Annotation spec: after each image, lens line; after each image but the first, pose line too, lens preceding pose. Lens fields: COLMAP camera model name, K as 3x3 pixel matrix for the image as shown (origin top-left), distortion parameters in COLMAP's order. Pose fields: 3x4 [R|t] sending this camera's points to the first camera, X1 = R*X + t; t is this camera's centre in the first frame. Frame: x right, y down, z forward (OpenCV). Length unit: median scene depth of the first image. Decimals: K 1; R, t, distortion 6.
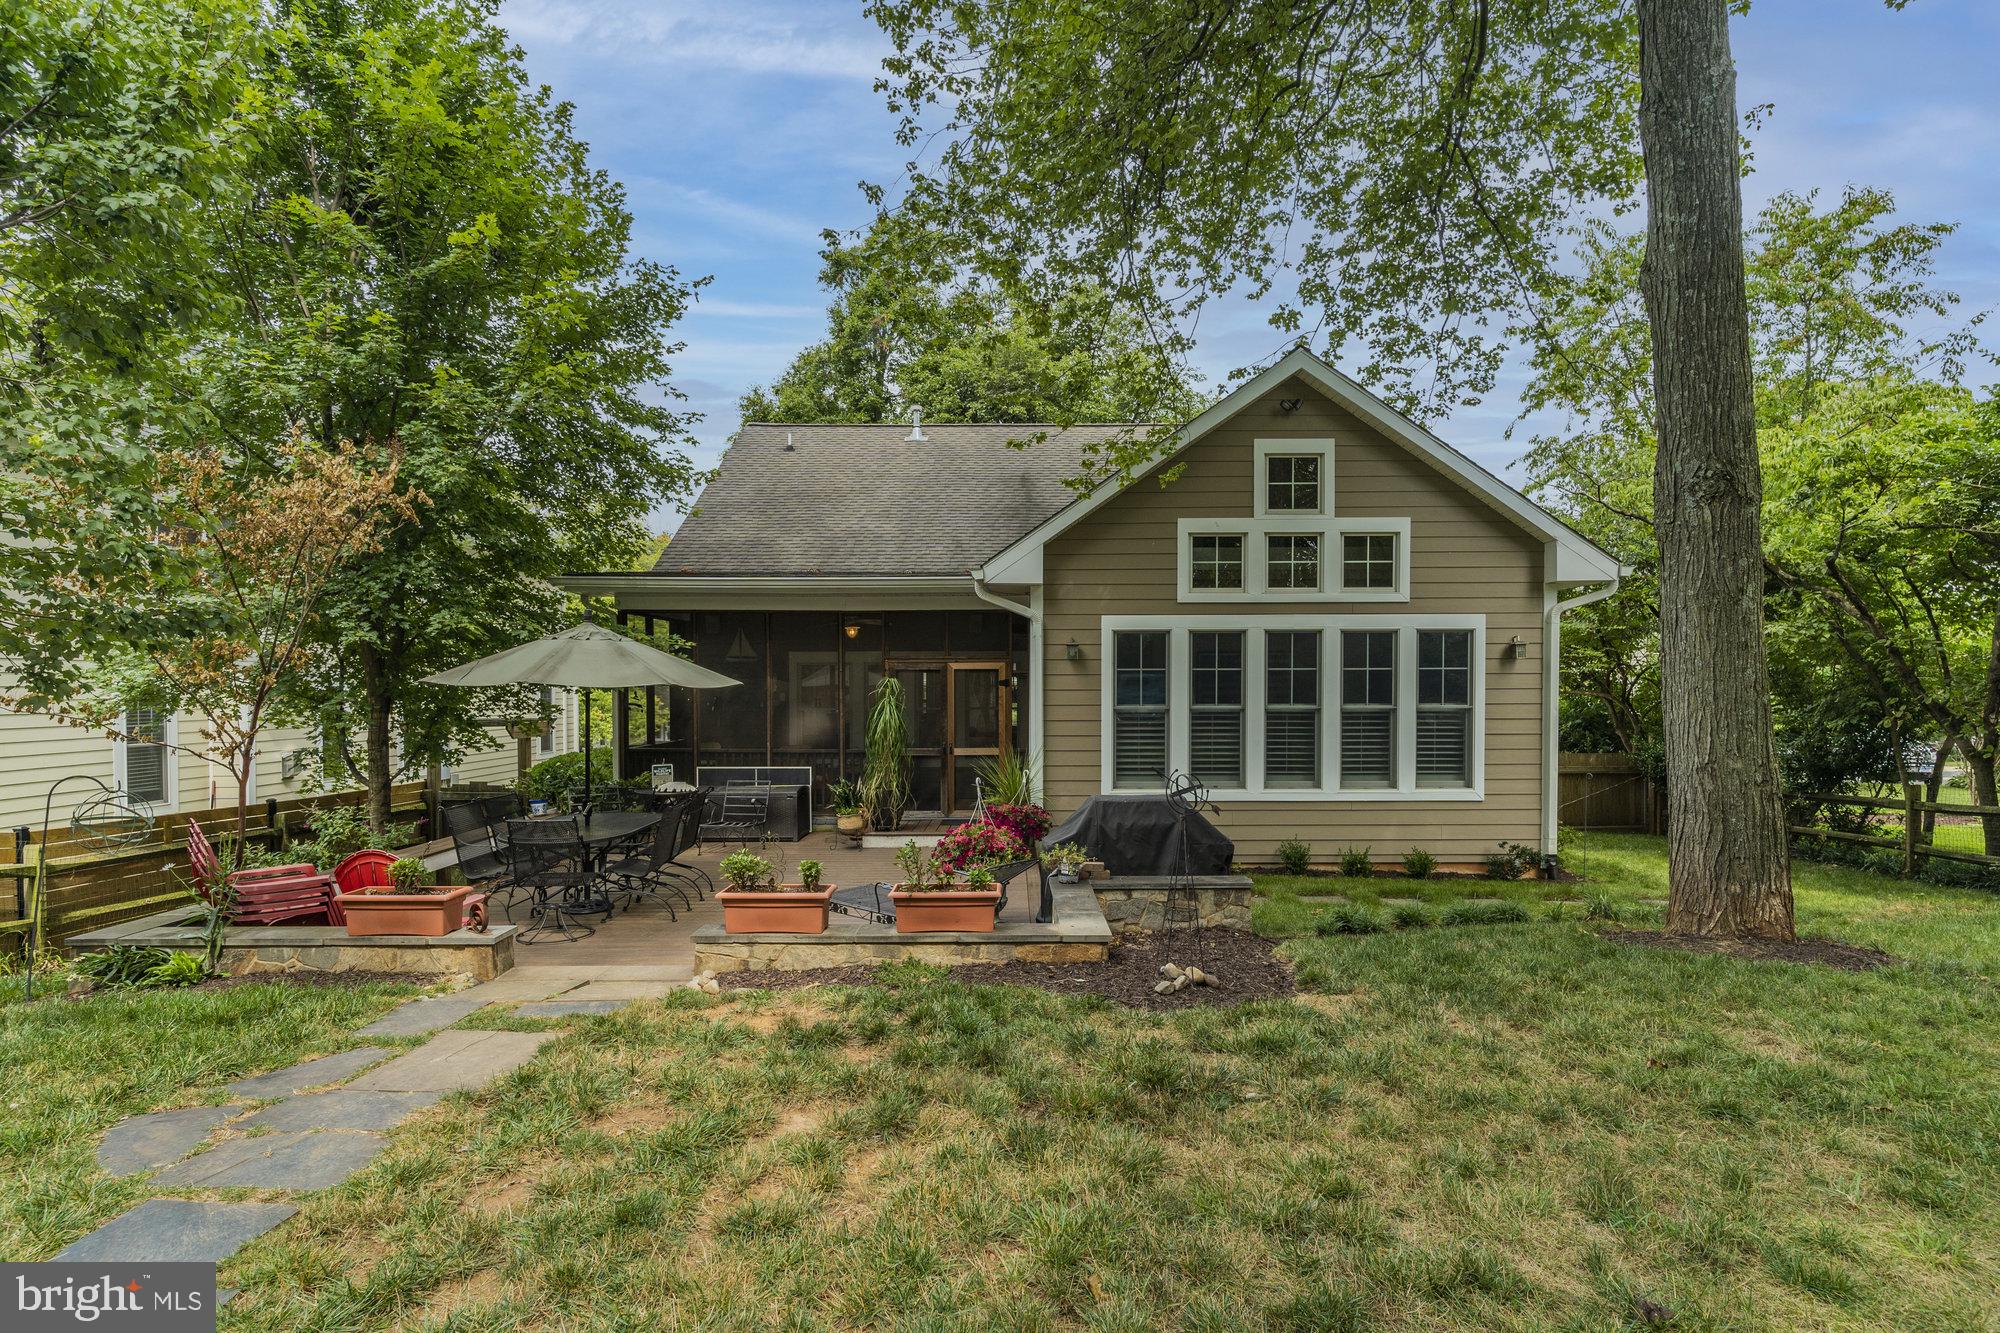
lens RADIAL K [[1026.0, 0, 1021.6], [0, 1026.0, 708.8], [0, 0, 1]] dist [0.002063, 0.000563]
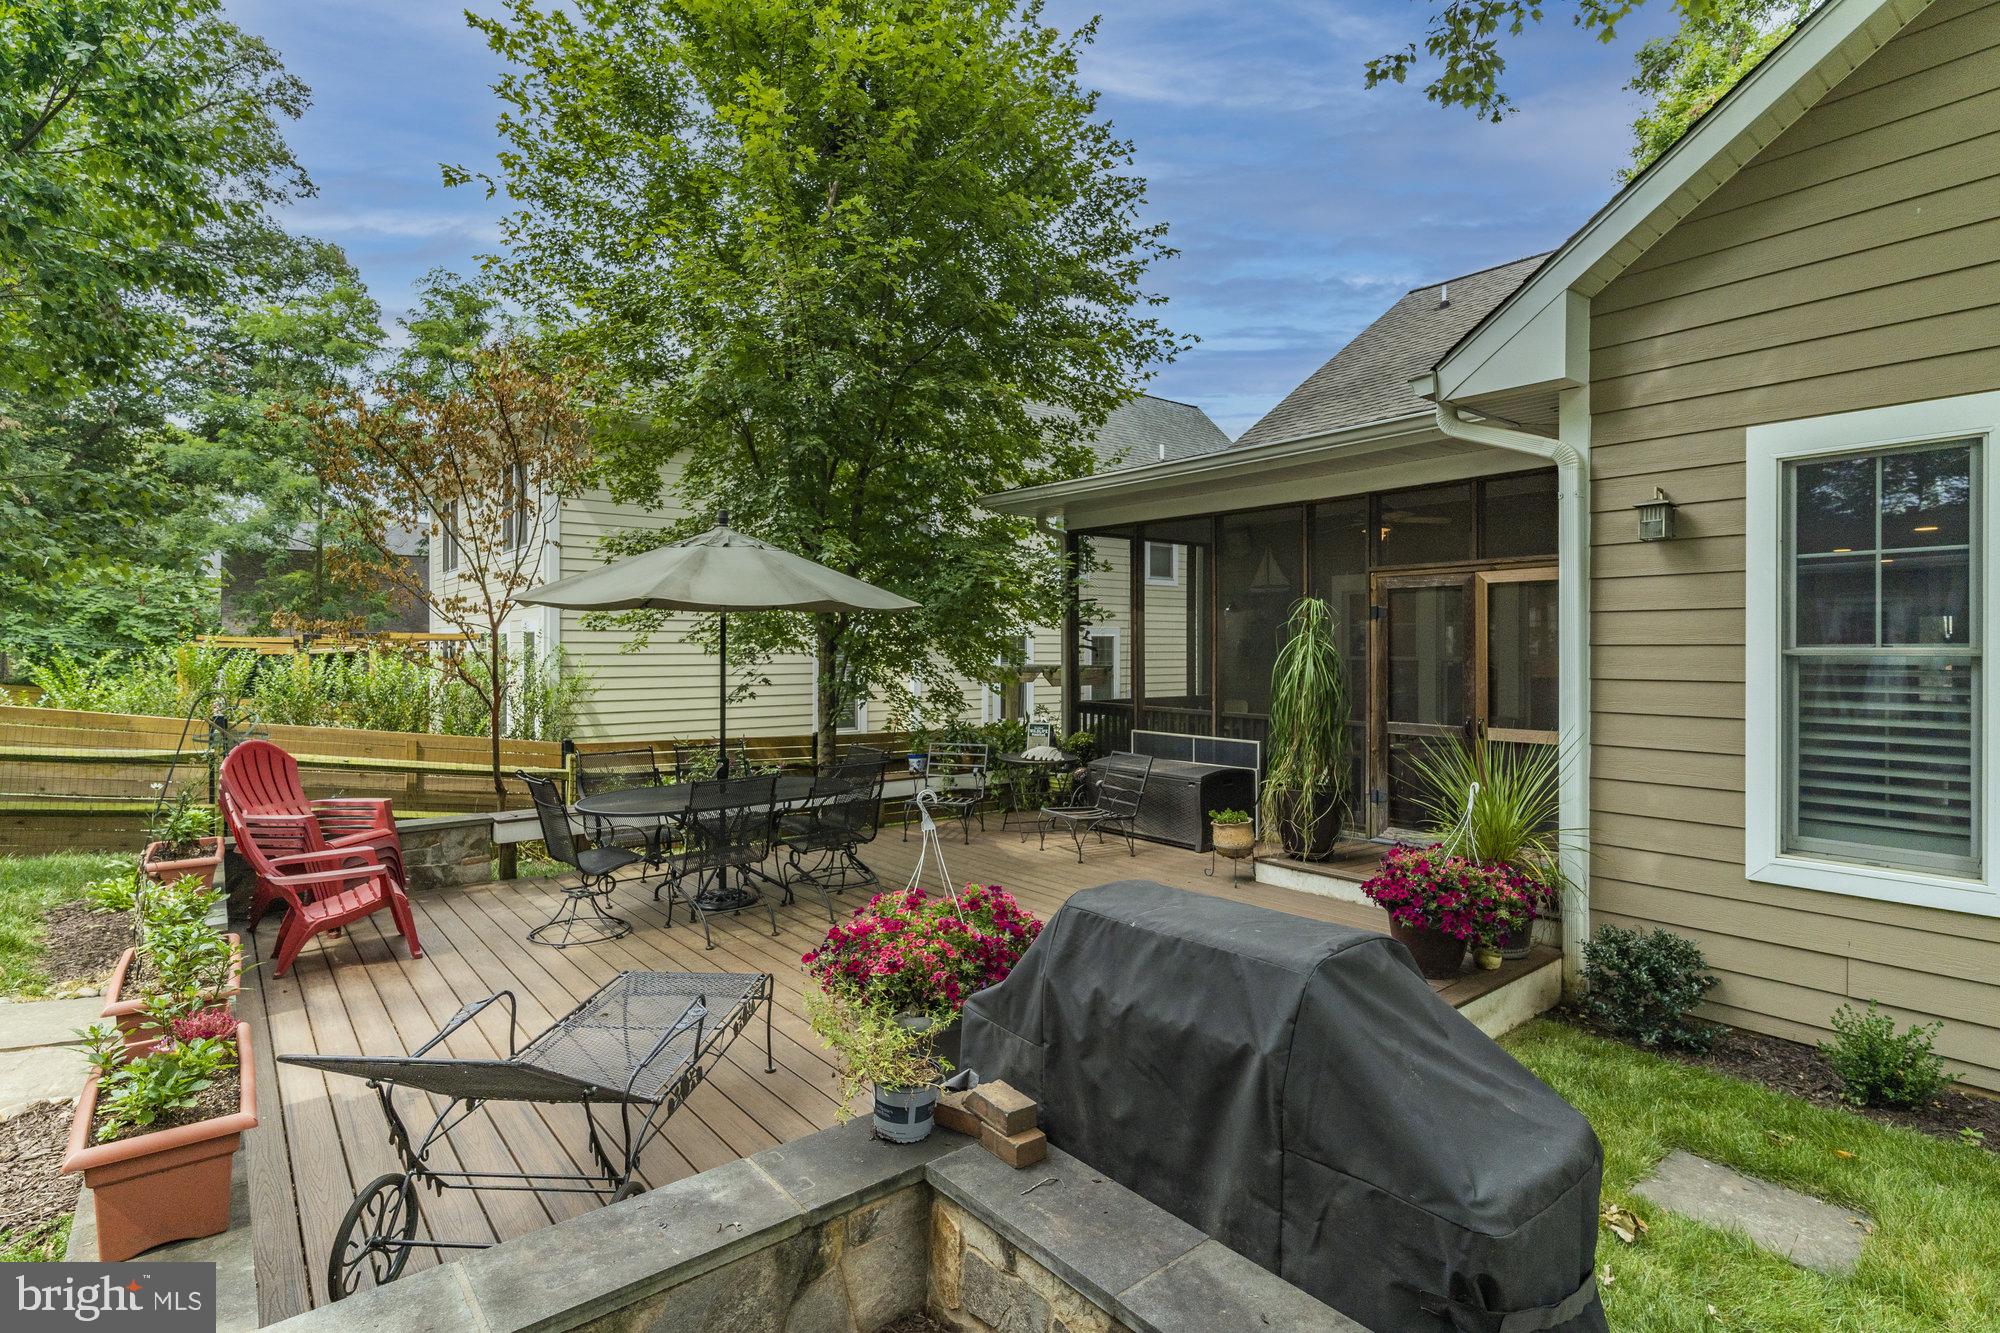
lens RADIAL K [[972.7, 0, 1000.0], [0, 972.7, 657.5], [0, 0, 1]] dist [0.002450, 0.000274]
pose [[0.621635, 0.009210, -0.783253, 0.198766], [-0.019695, 0.999799, -0.003875, 0.009283], [0.783060, 0.017835, 0.621691, 0.521927]]
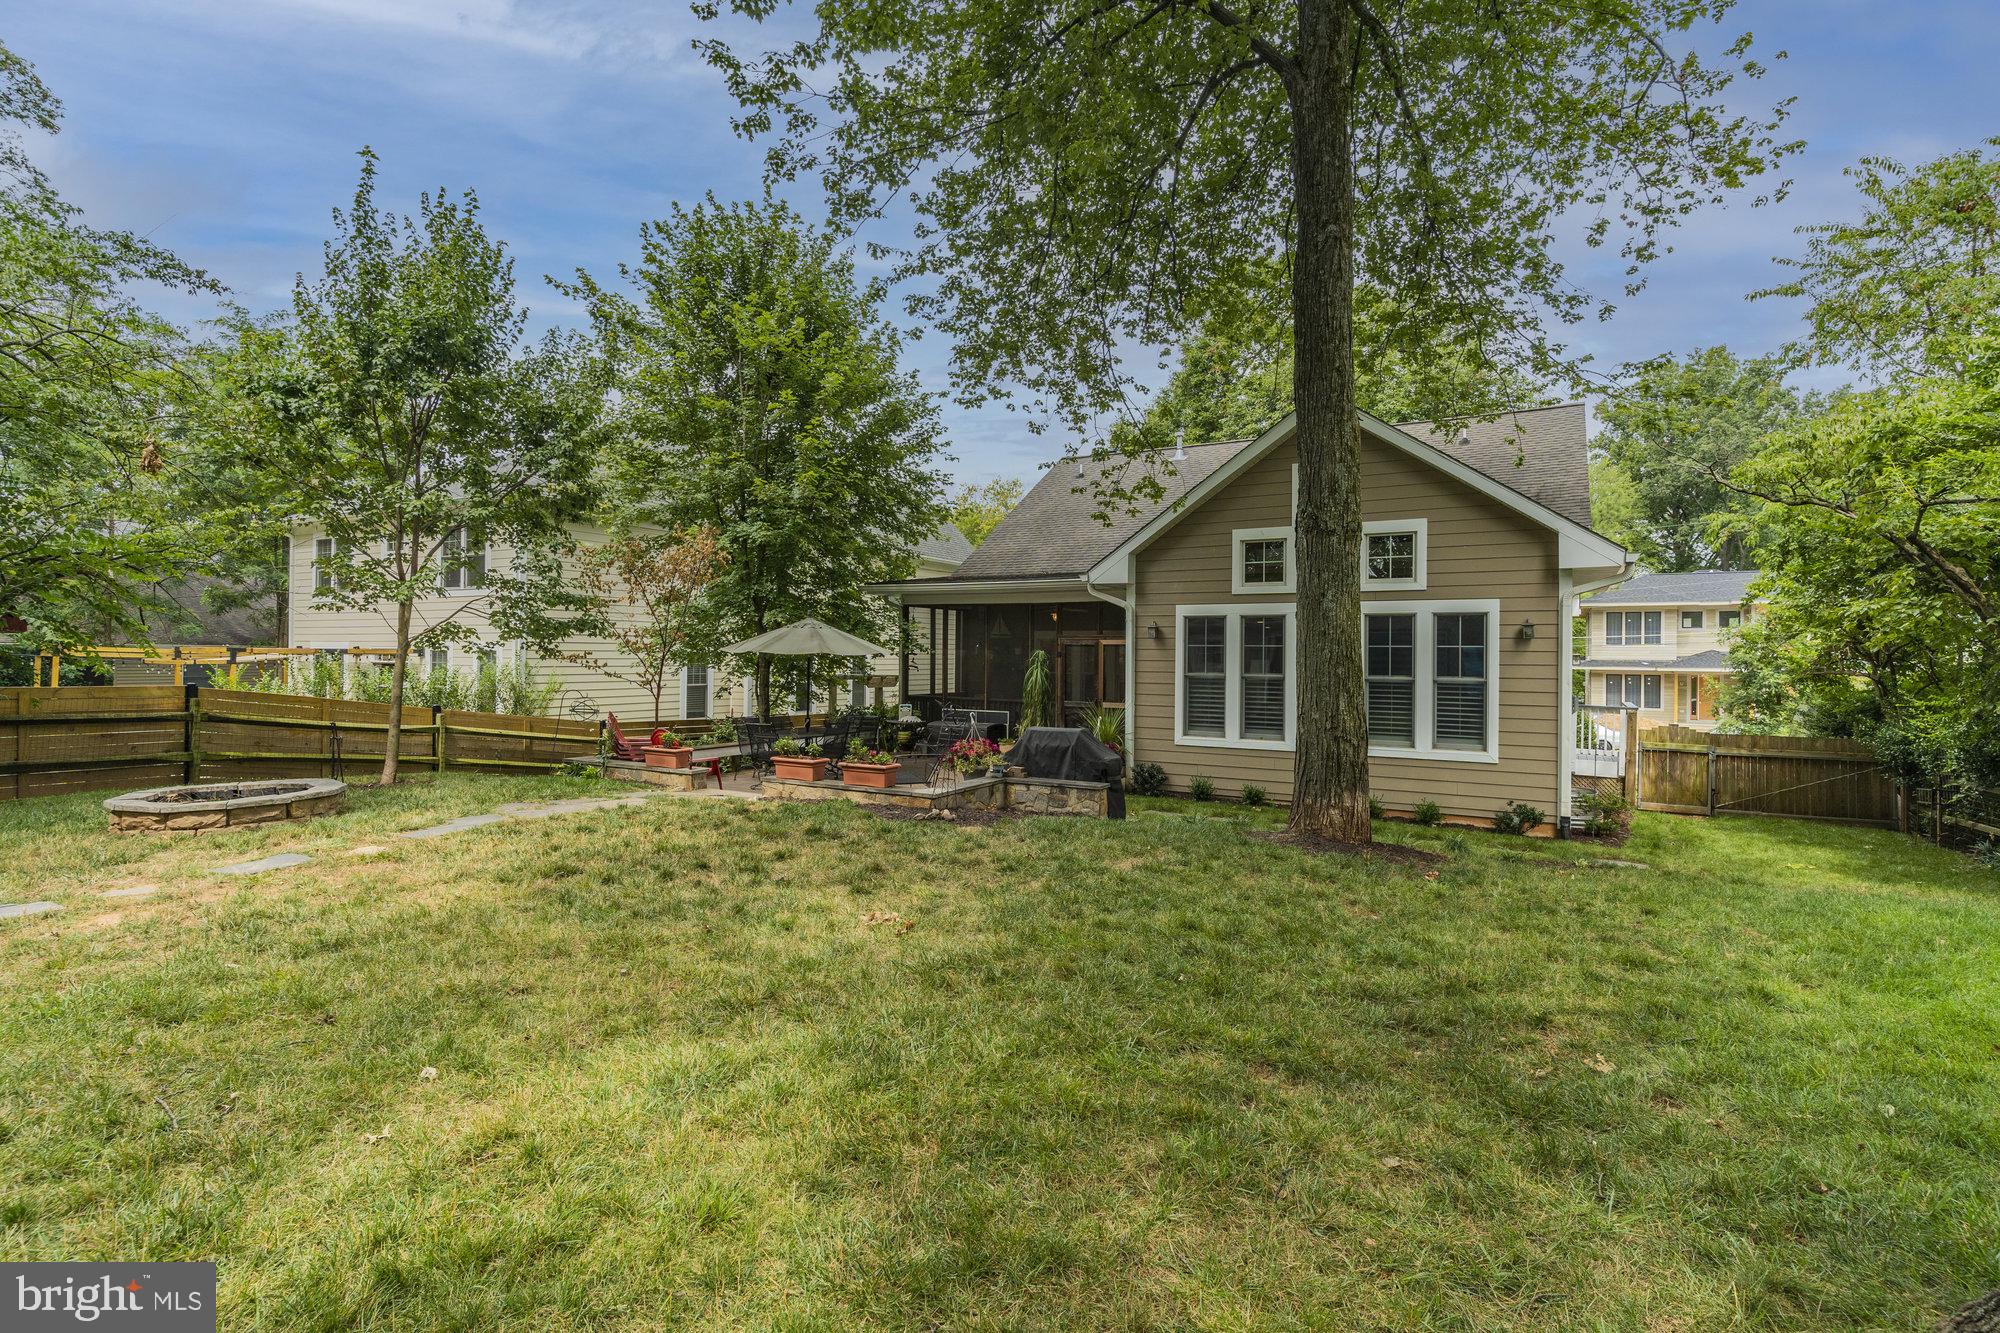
lens RADIAL K [[972.7, 0, 1003.6], [0, 972.7, 655.7], [0, 0, 1]] dist [0.002450, 0.000274]
pose [[0.862383, 0.011785, -0.506119, 0.525270], [-0.024471, 0.999531, -0.018422, 0.003771], [0.505664, 0.028272, 0.862267, -0.203341]]
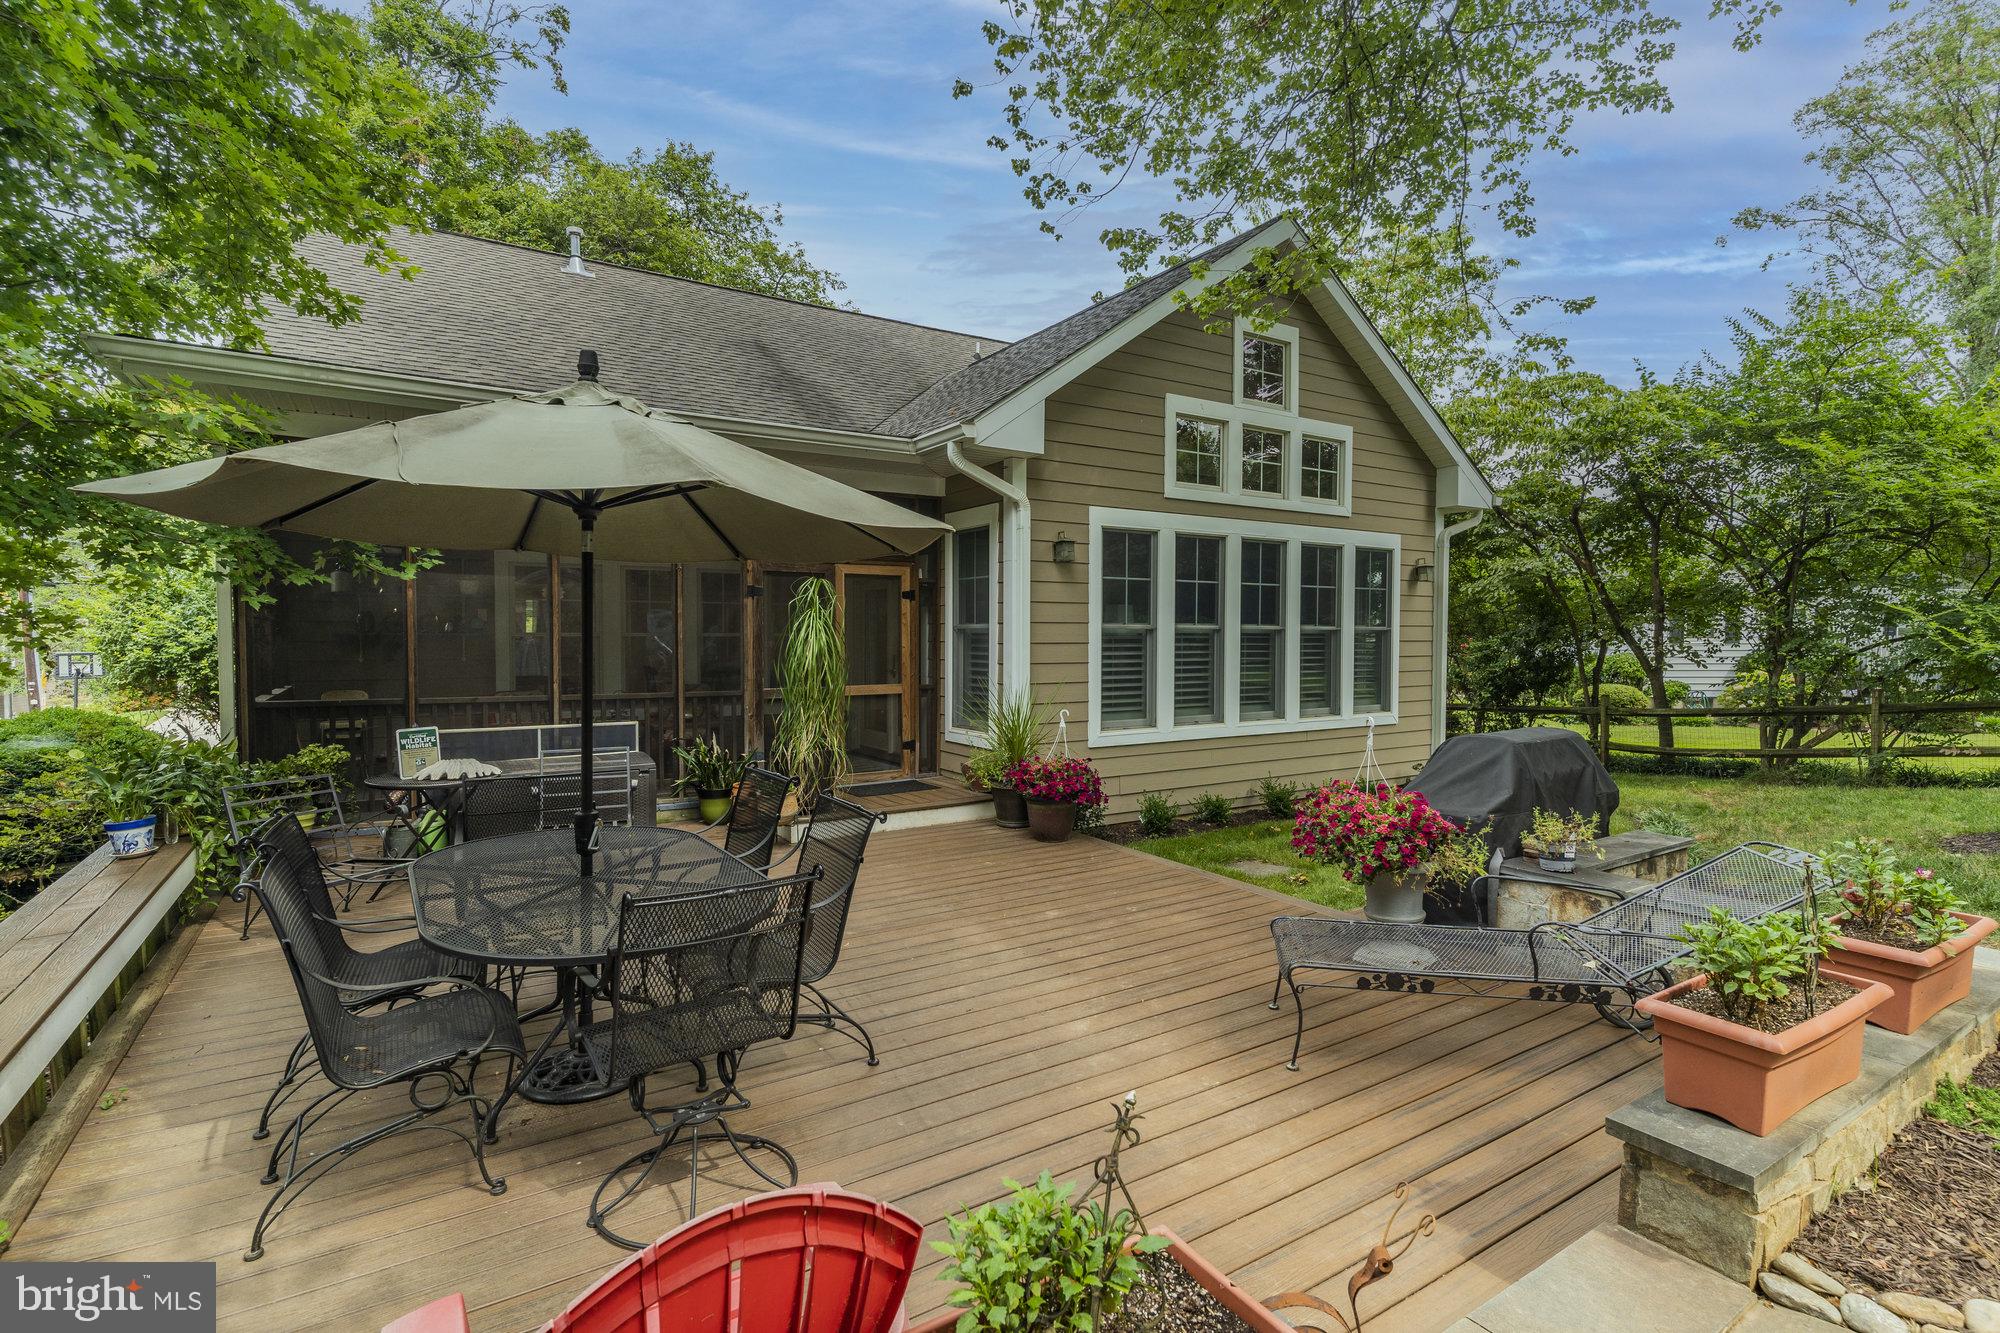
lens RADIAL K [[972.7, 0, 1017.4], [0, 972.7, 652.0], [0, 0, 1]] dist [0.002450, 0.000274]
pose [[0.837269, -0.005678, 0.546762, -0.364436], [0.008624, 0.999959, -0.002821, 0.019681], [-0.546723, 0.007077, 0.837284, 0.422041]]
